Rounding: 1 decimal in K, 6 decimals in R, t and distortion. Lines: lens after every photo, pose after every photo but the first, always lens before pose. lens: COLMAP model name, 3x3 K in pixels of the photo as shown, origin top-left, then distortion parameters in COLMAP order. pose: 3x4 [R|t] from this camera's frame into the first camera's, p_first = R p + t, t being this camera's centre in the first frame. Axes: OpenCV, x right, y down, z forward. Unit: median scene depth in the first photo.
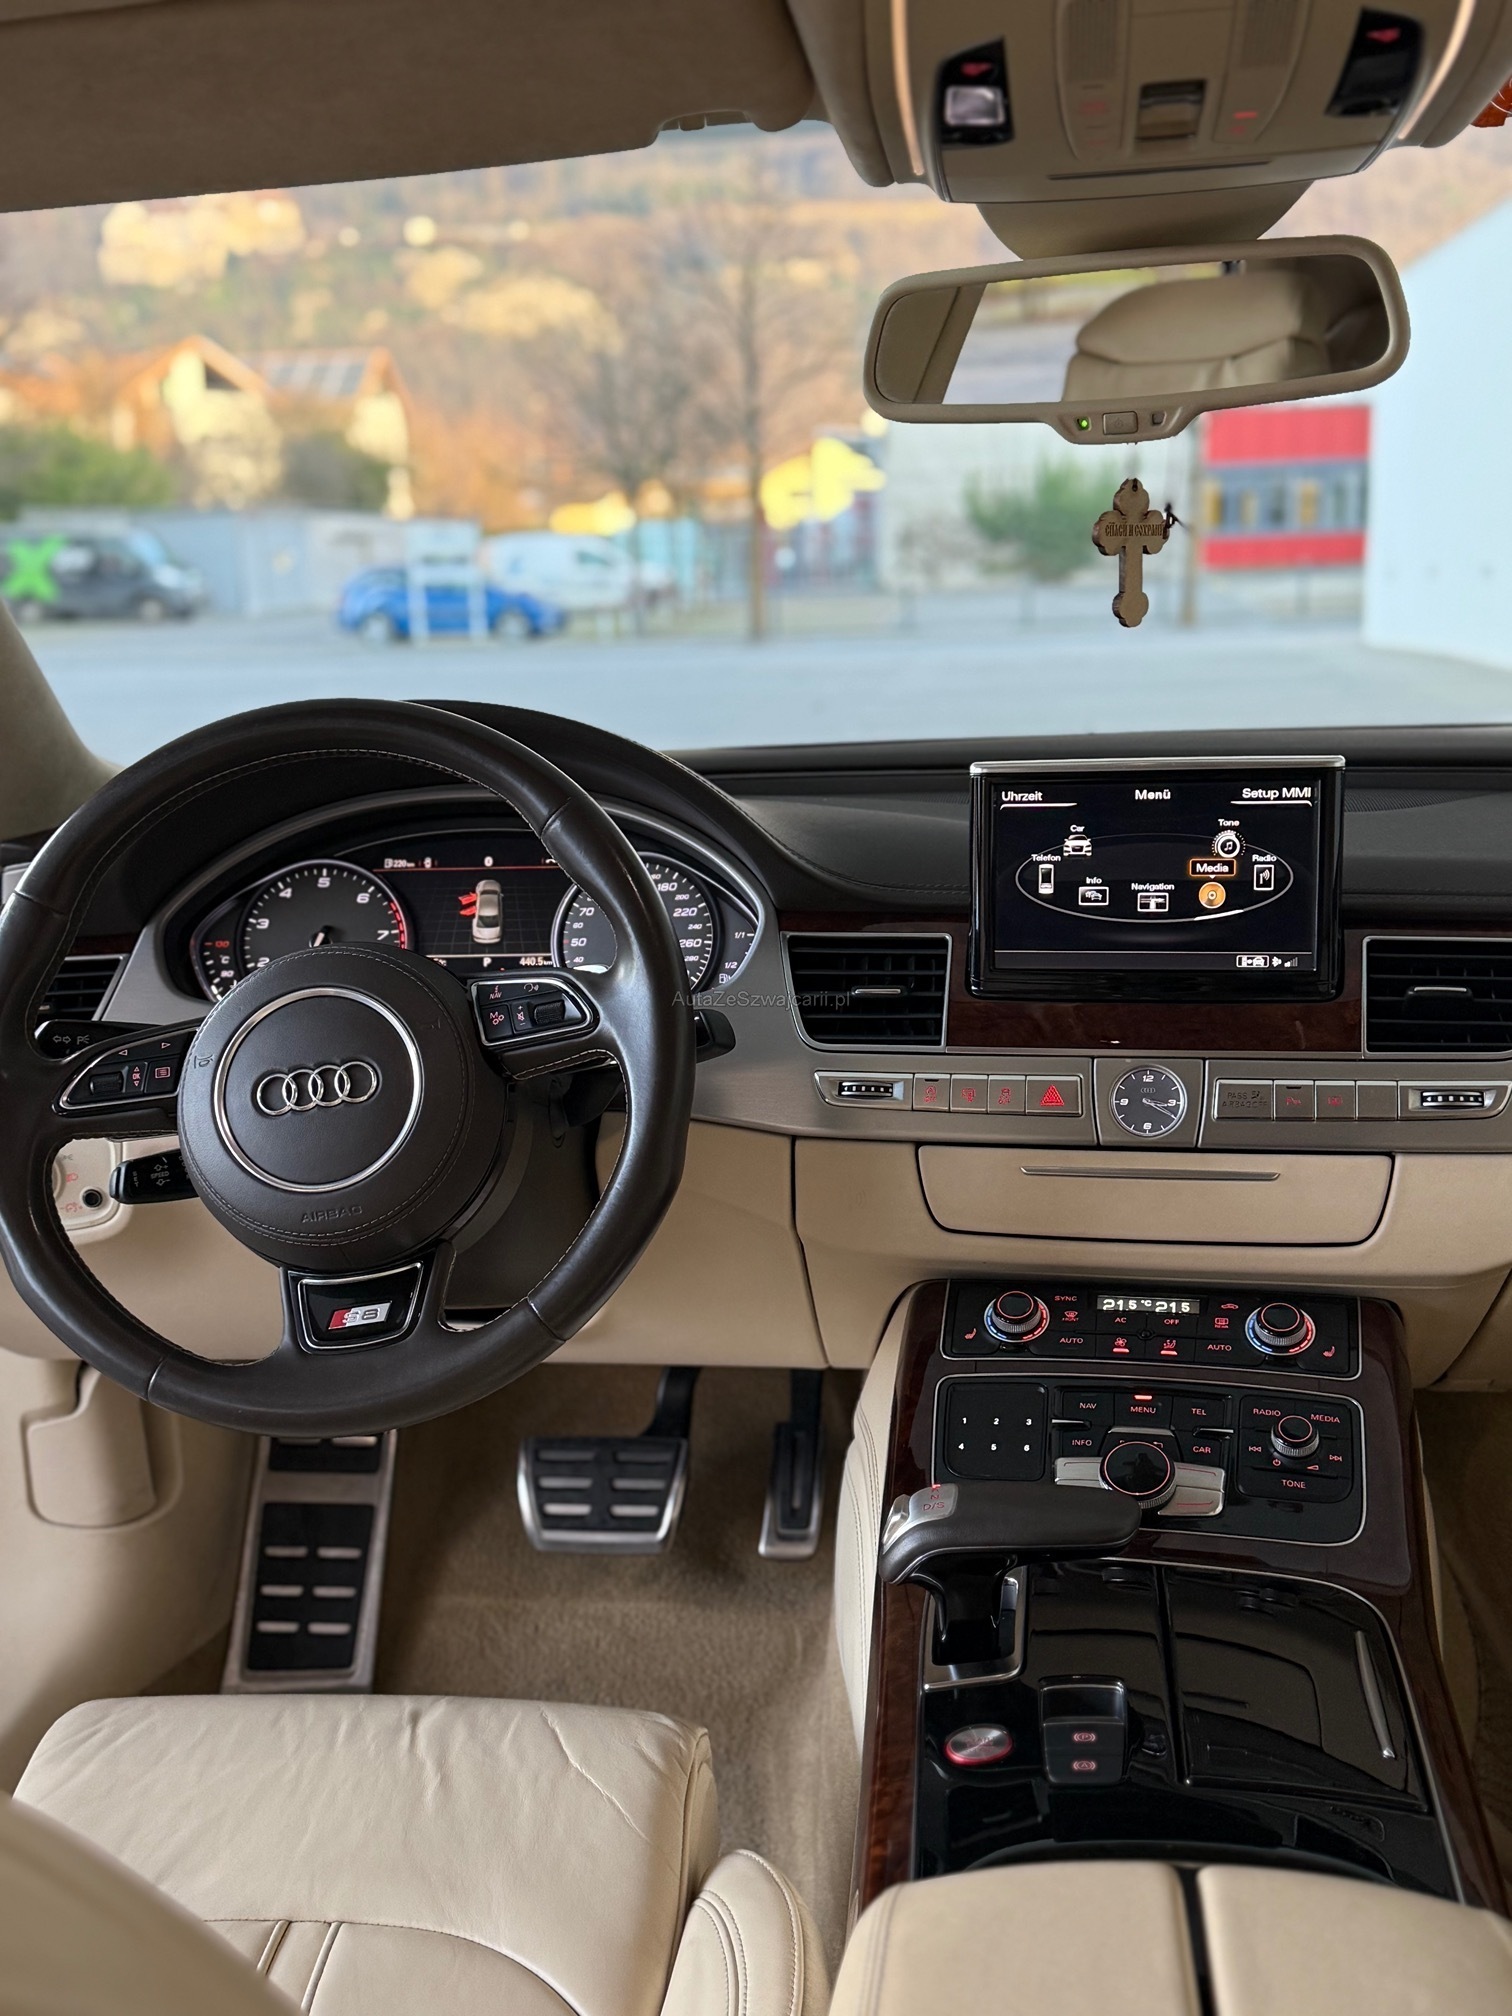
lens RADIAL K [[2224.1, 0, 733.4], [0, 2224.1, 1022.0], [0, 0, 1]] dist [0.191012, -0.388348]
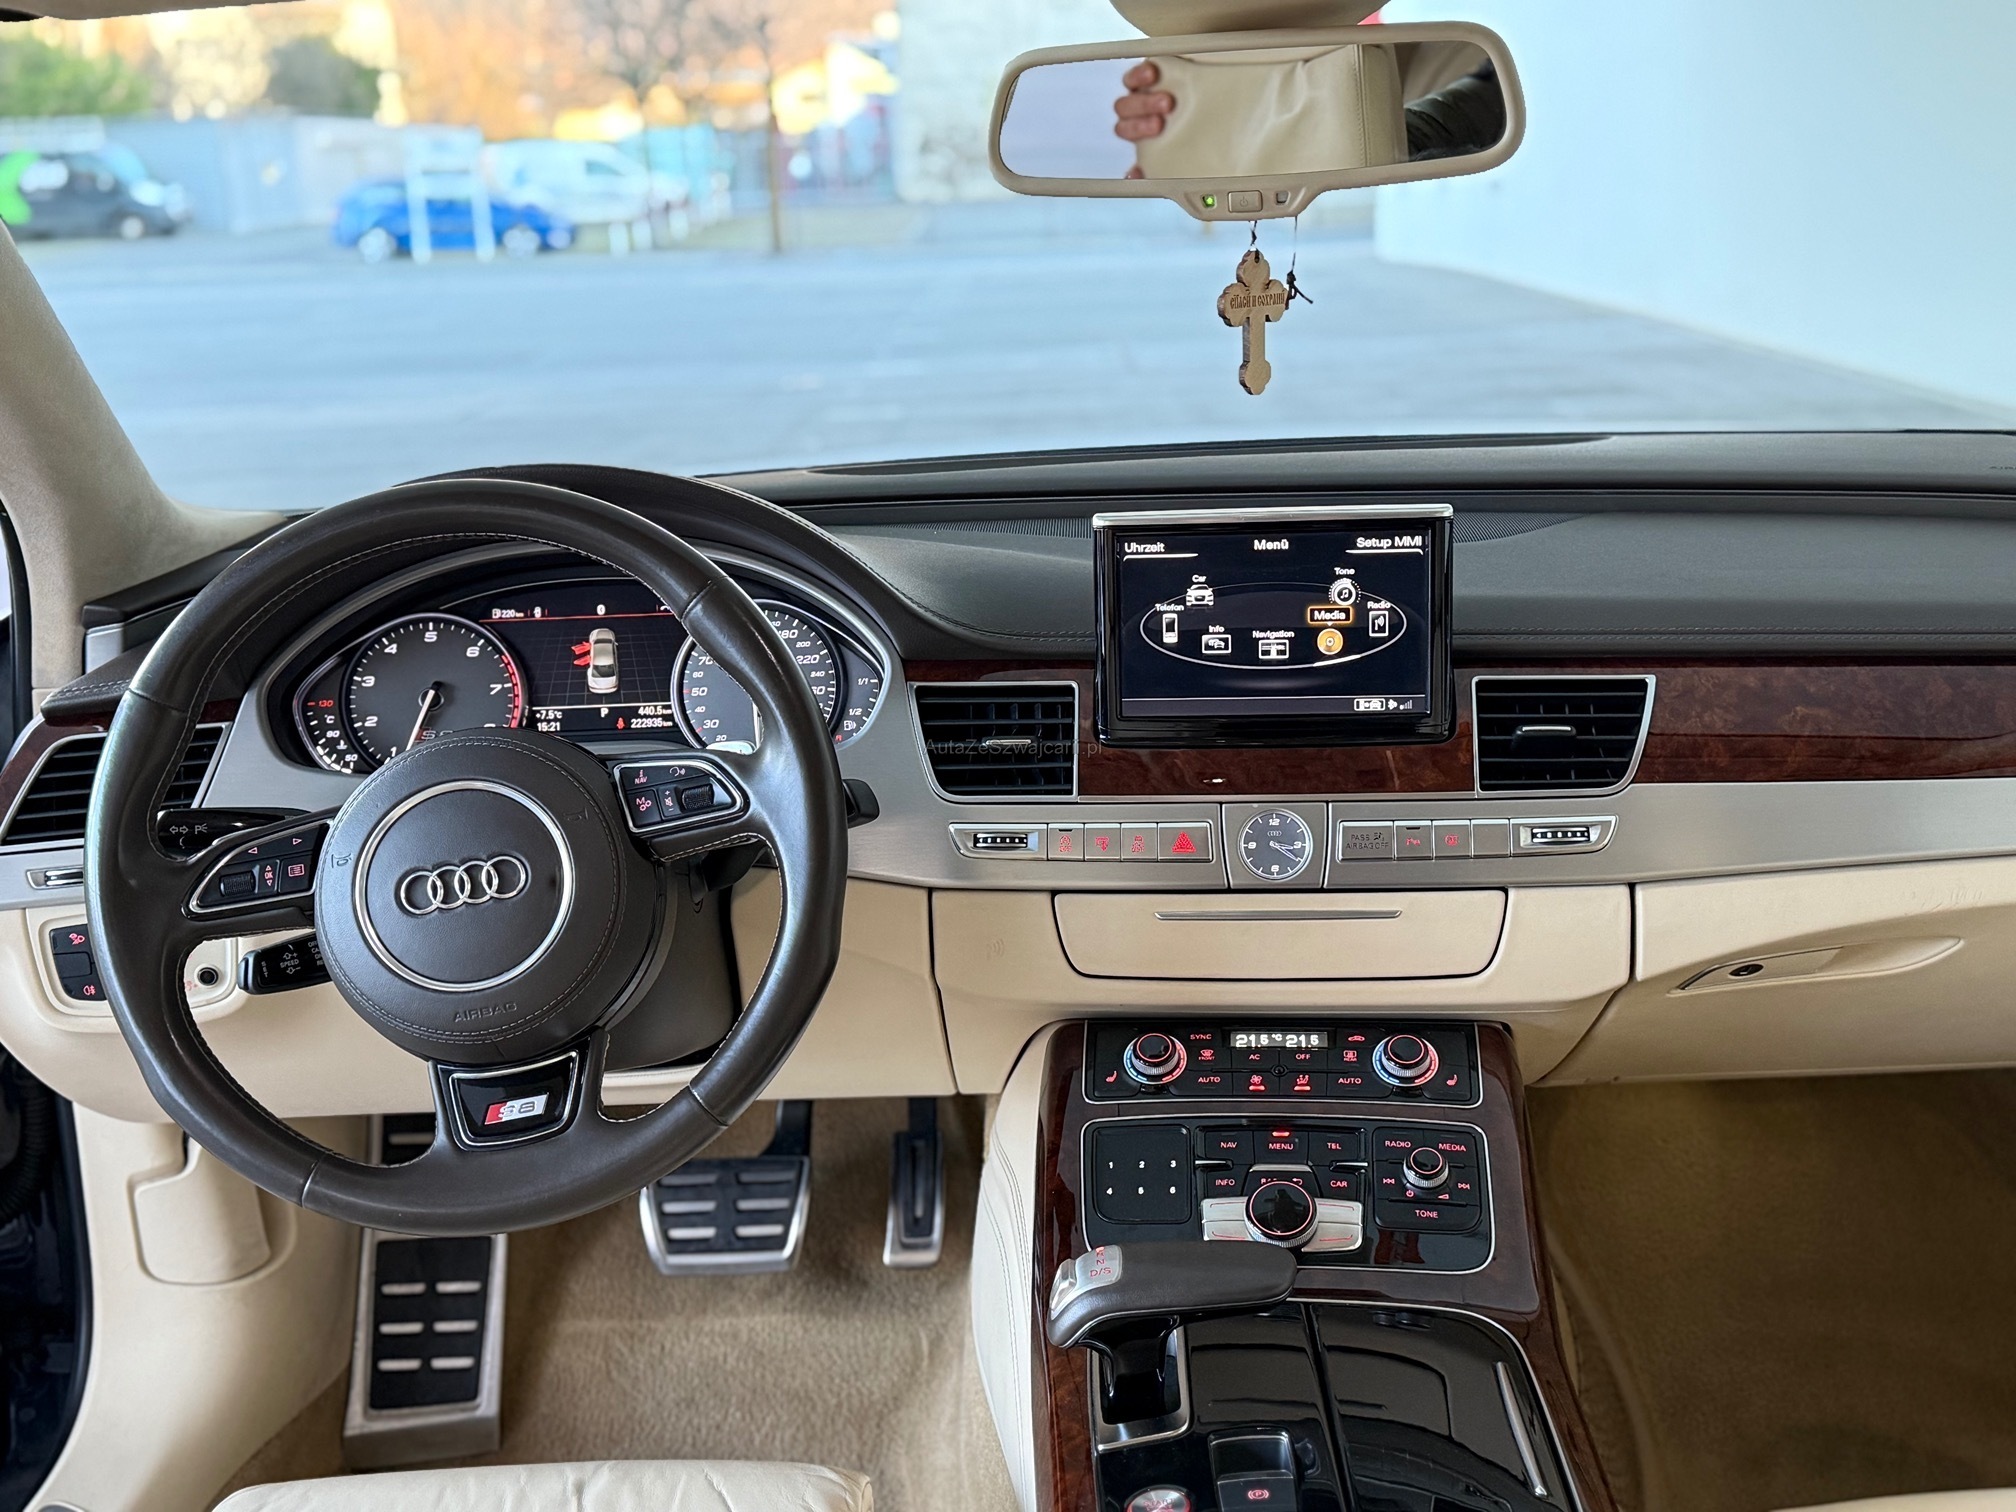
lens RADIAL K [[2224.1, 0, 1010.9], [0, 2224.1, 762.6], [0, 0, 1]] dist [0.191012, -0.388348]
pose [[0.993544, -0.036588, 0.107384, -0.044215], [0.030427, 0.997826, 0.058465, -0.065178], [-0.109290, -0.054821, 0.992497, -0.005565]]
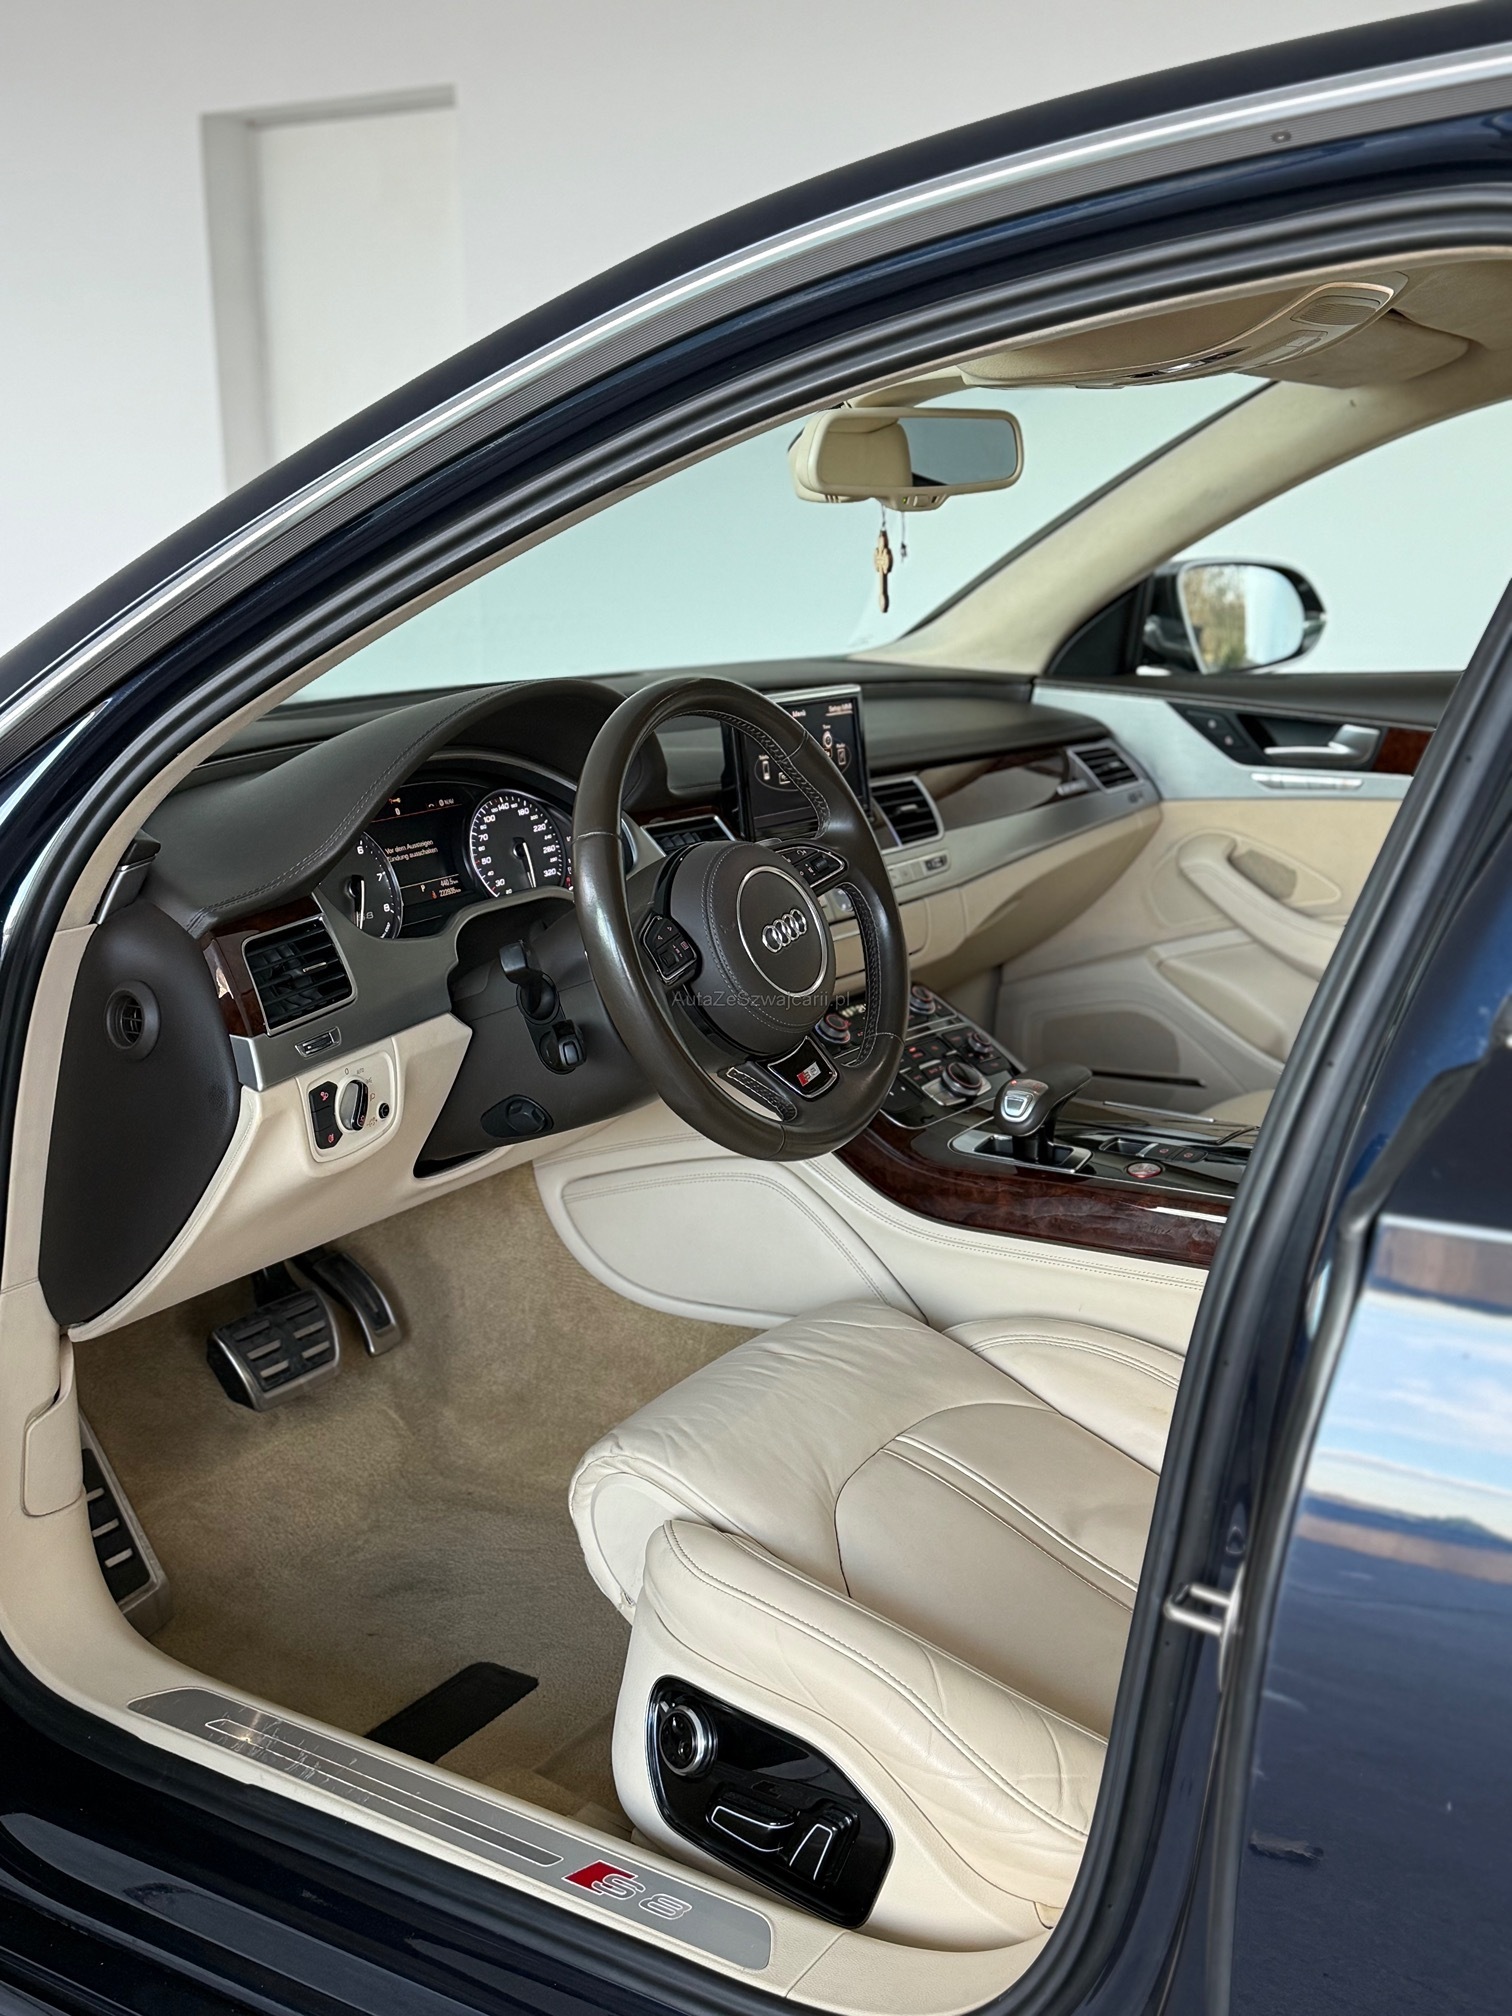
lens RADIAL K [[2228.8, 0, 762.7], [0, 2228.8, 1012.3], [0, 0, 1]] dist [0.198520, -0.418724]
pose [[0.428102, -0.184555, 0.884686, -1.341618], [0.175040, 0.977322, 0.119178, -0.087006], [-0.886617, 0.103835, 0.450697, 0.292425]]
